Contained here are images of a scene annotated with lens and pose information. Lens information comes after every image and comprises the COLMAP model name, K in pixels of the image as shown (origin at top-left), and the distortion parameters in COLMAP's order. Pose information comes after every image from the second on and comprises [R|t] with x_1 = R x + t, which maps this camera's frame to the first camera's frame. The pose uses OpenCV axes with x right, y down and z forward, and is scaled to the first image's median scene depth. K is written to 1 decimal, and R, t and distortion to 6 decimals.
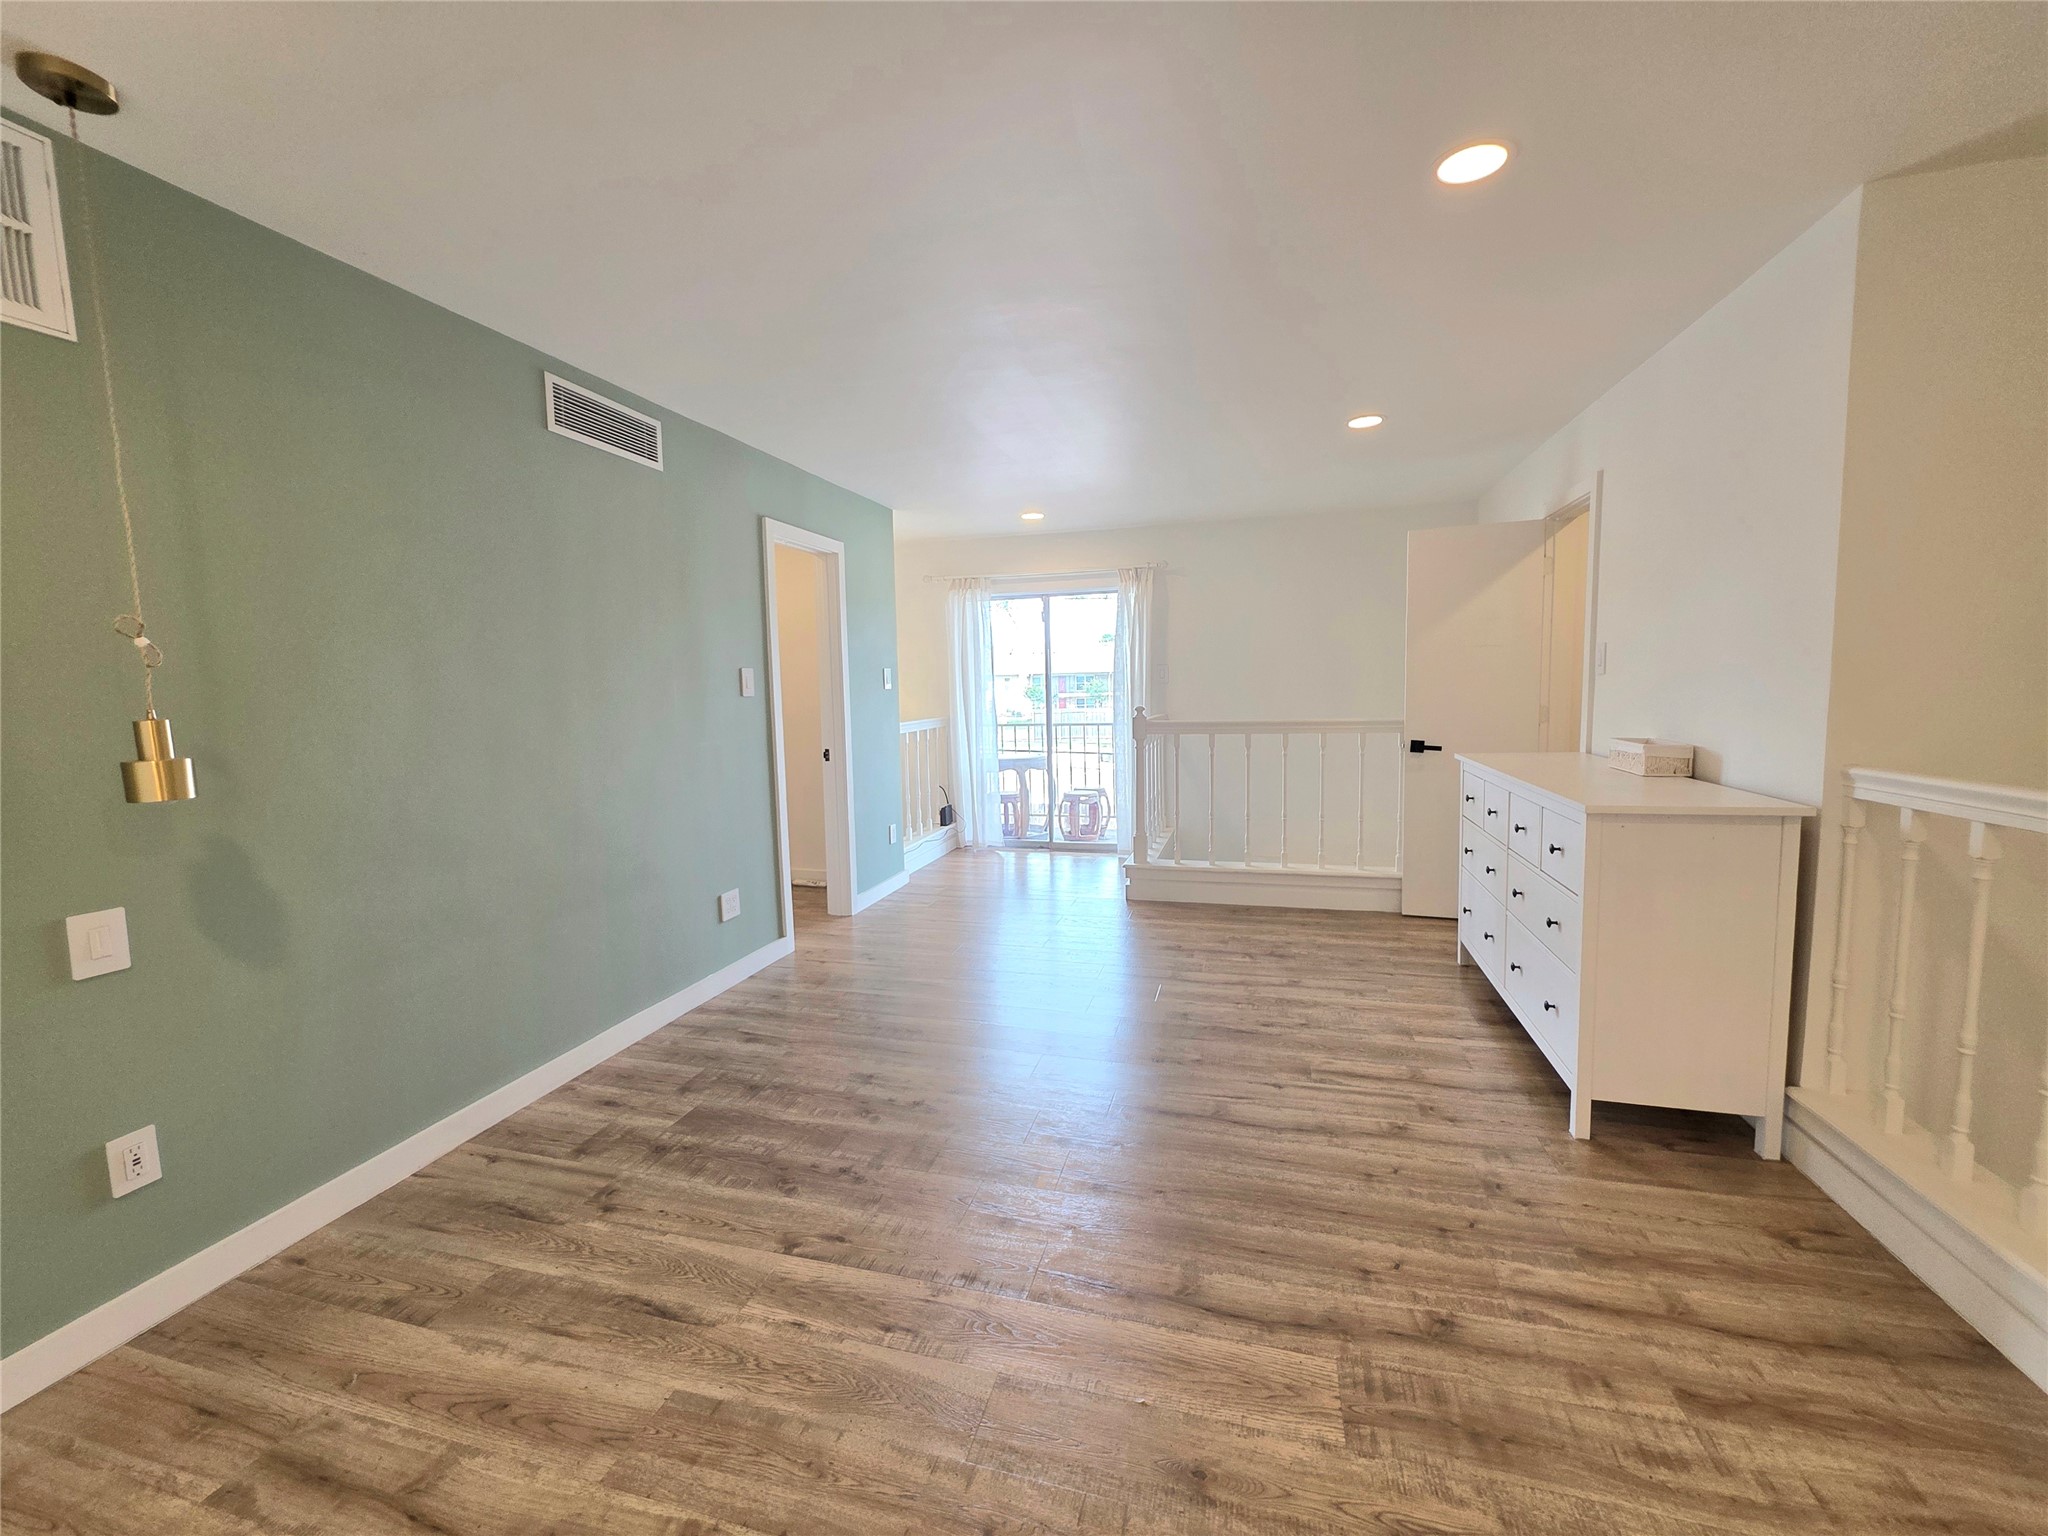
lens RADIAL K [[815.8, 0, 1028.0], [0, 815.8, 761.6], [0, 0, 1]] dist [-0.001004, -0.000142]
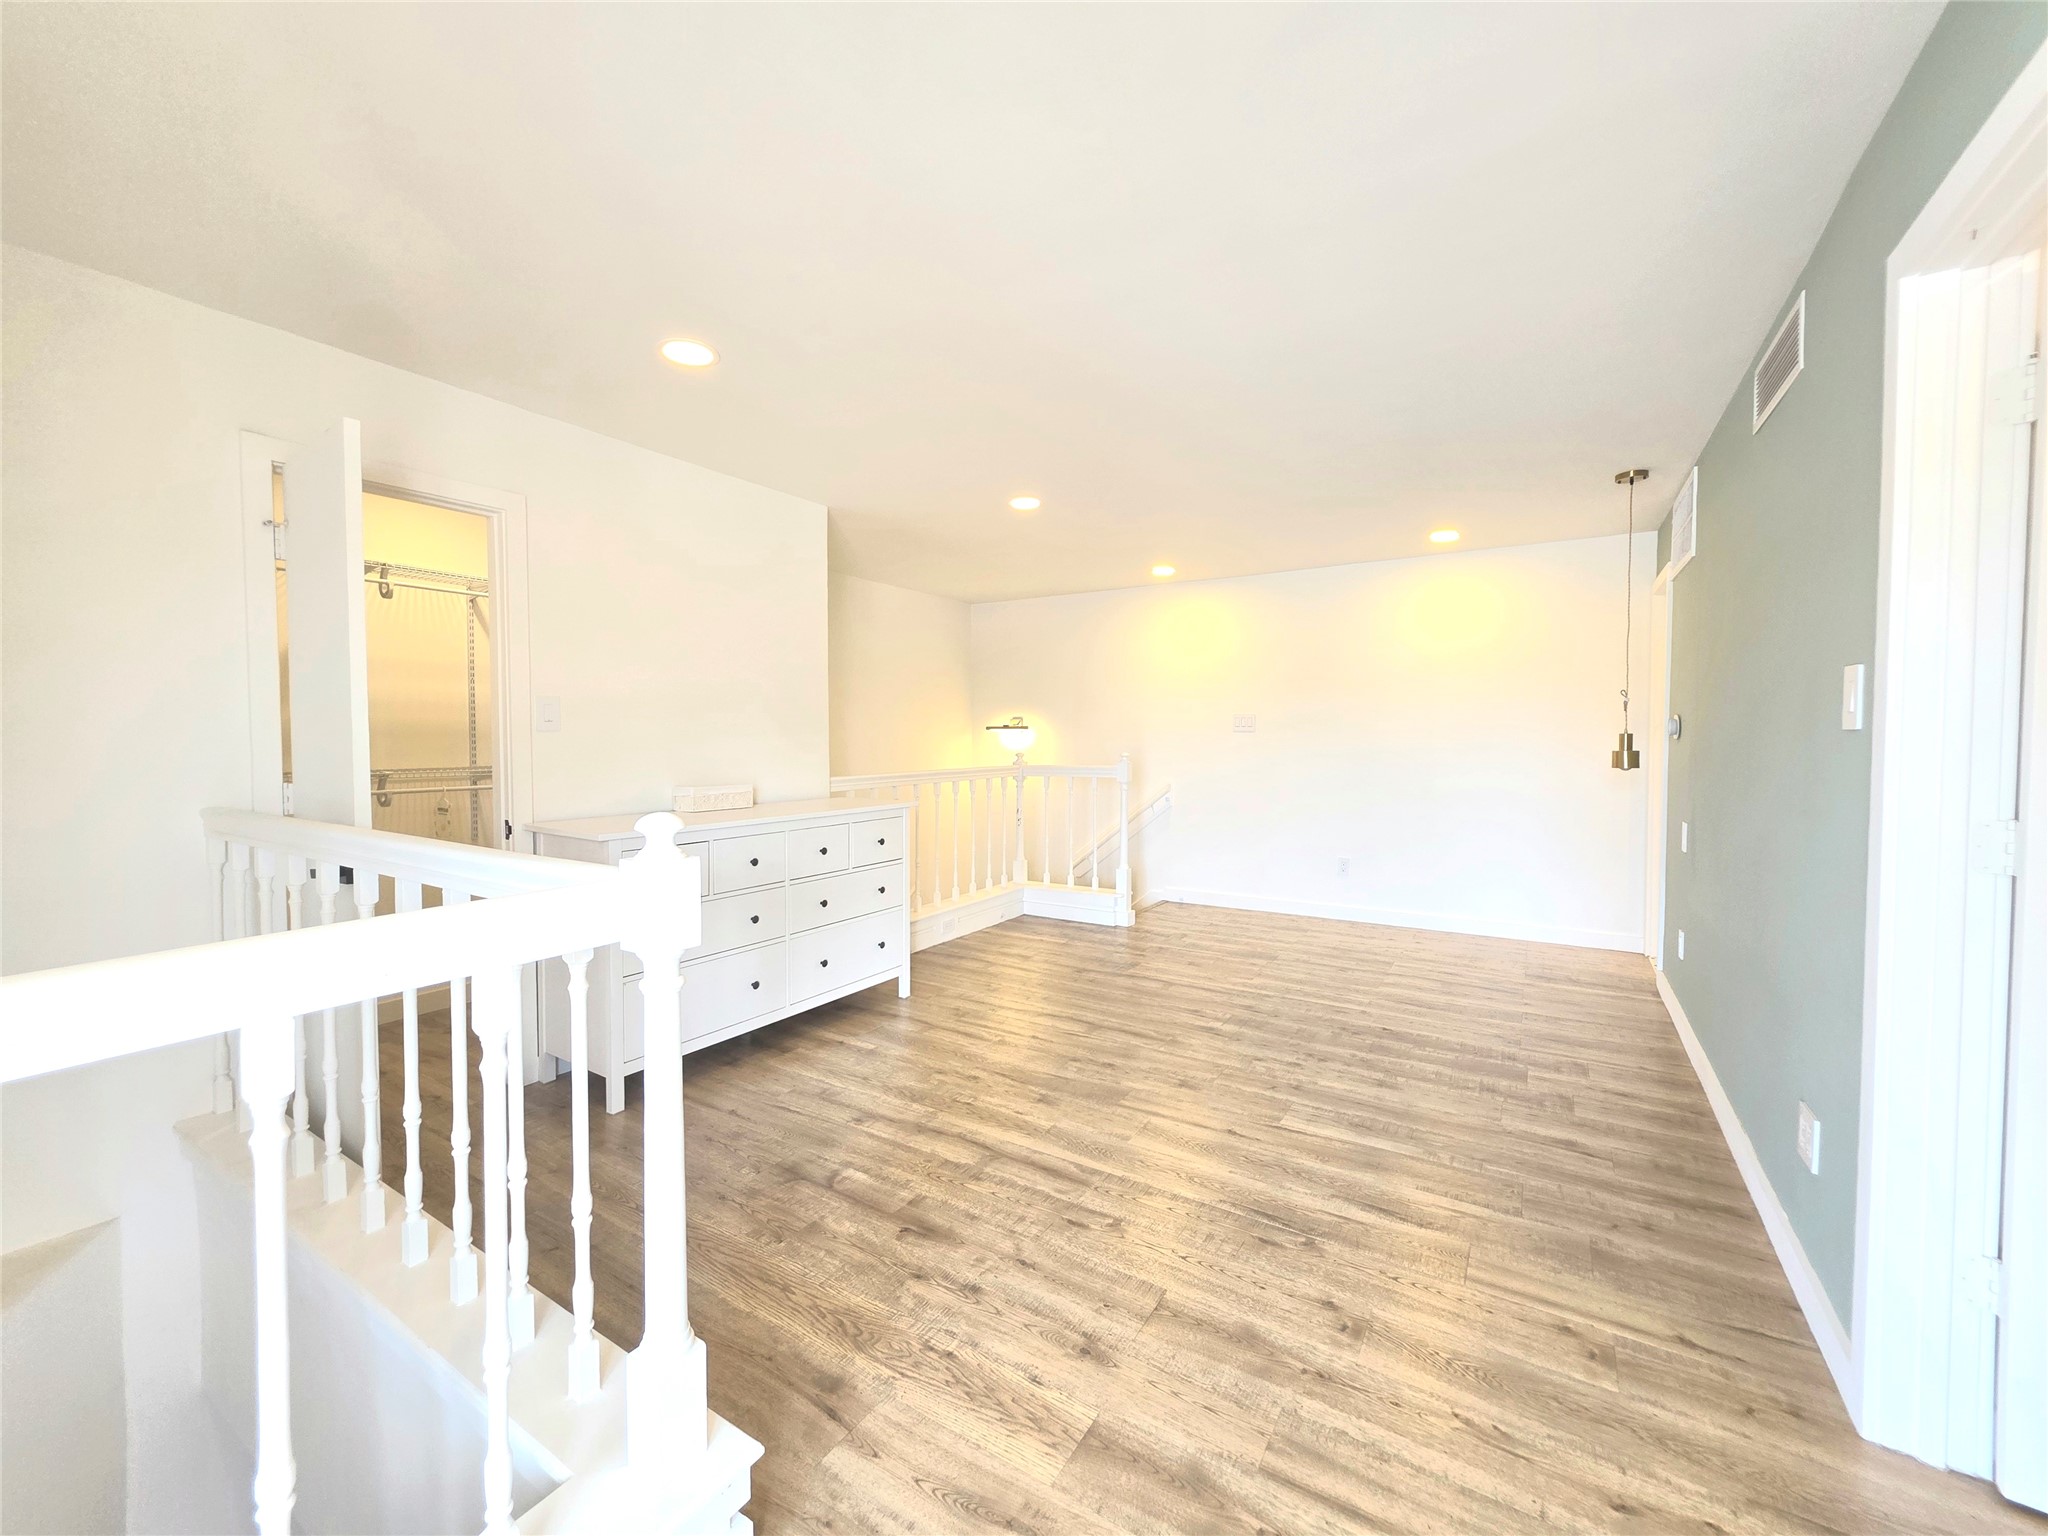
lens RADIAL K [[815.8, 0, 1028.0], [0, 815.8, 761.6], [0, 0, 1]] dist [-0.001004, -0.000142]
pose [[-0.958059, 0.016128, 0.286115, -0.066749], [0.050835, 0.992145, 0.114298, -0.193295], [-0.282025, 0.124049, -0.951354, 2.219185]]
